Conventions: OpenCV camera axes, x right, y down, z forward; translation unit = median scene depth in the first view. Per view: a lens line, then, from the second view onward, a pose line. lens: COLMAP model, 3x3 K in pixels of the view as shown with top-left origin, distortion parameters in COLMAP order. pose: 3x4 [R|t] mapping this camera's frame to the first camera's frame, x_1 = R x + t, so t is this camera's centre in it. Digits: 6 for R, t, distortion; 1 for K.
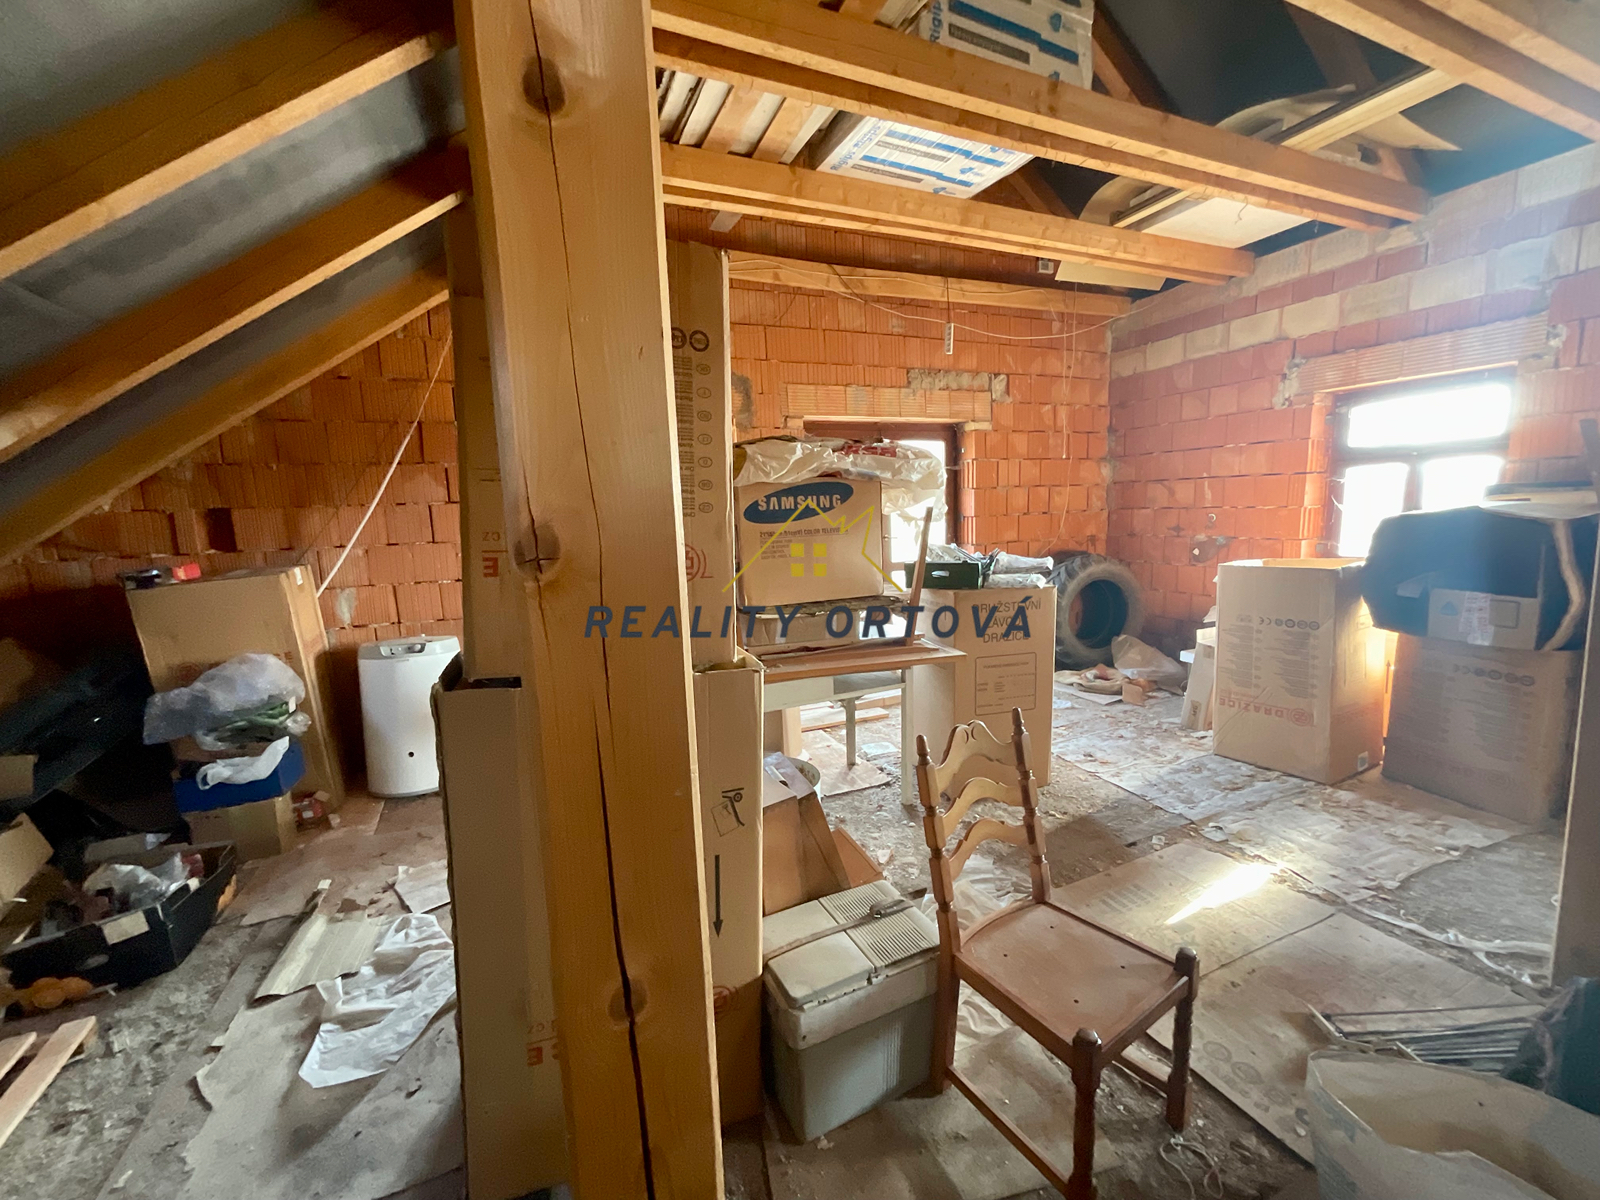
lens RADIAL K [[638.0, 0, 806.4], [0, 638.0, 598.9], [0, 0, 1]] dist [-0.002019, 0.000010]
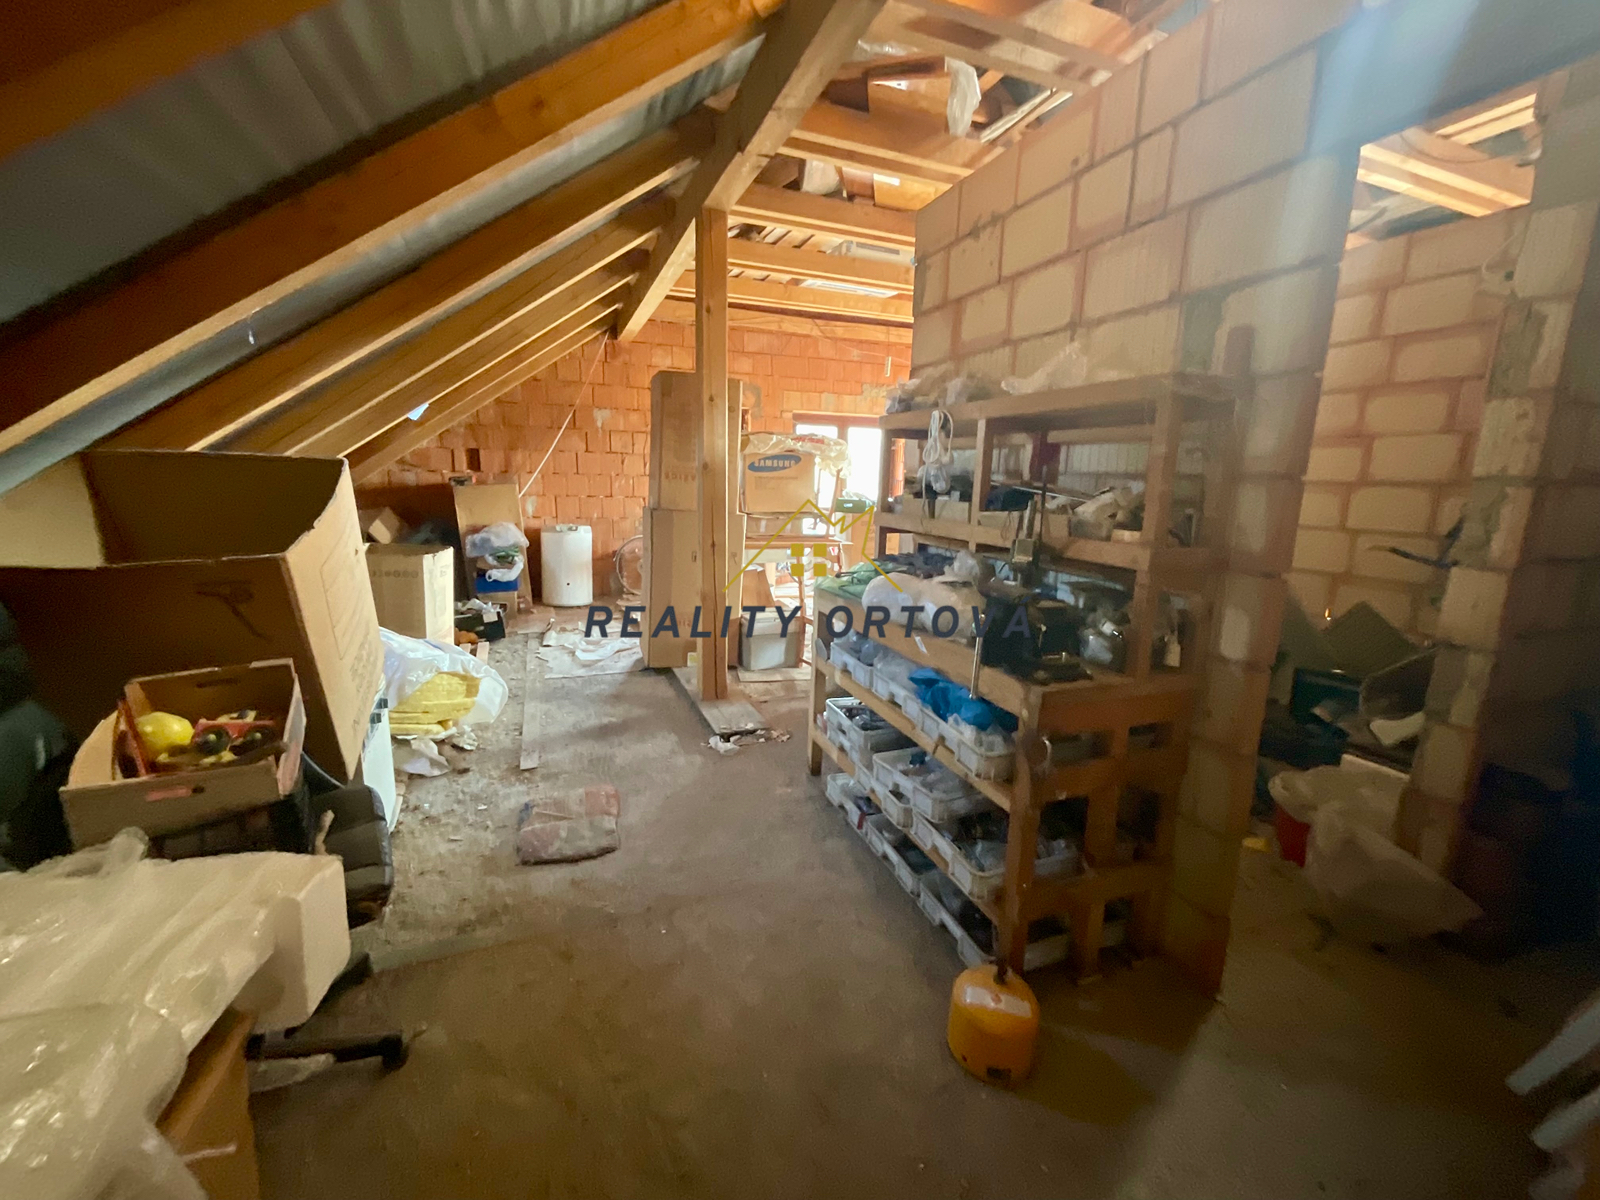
lens RADIAL K [[638.0, 0, 806.4], [0, 638.0, 598.9], [0, 0, 1]] dist [-0.002019, 0.000010]
pose [[0.997616, 0.065619, -0.021384, 0.156582], [-0.064421, 0.996536, 0.052600, 0.163922], [0.024761, -0.051097, 0.998387, -1.039911]]
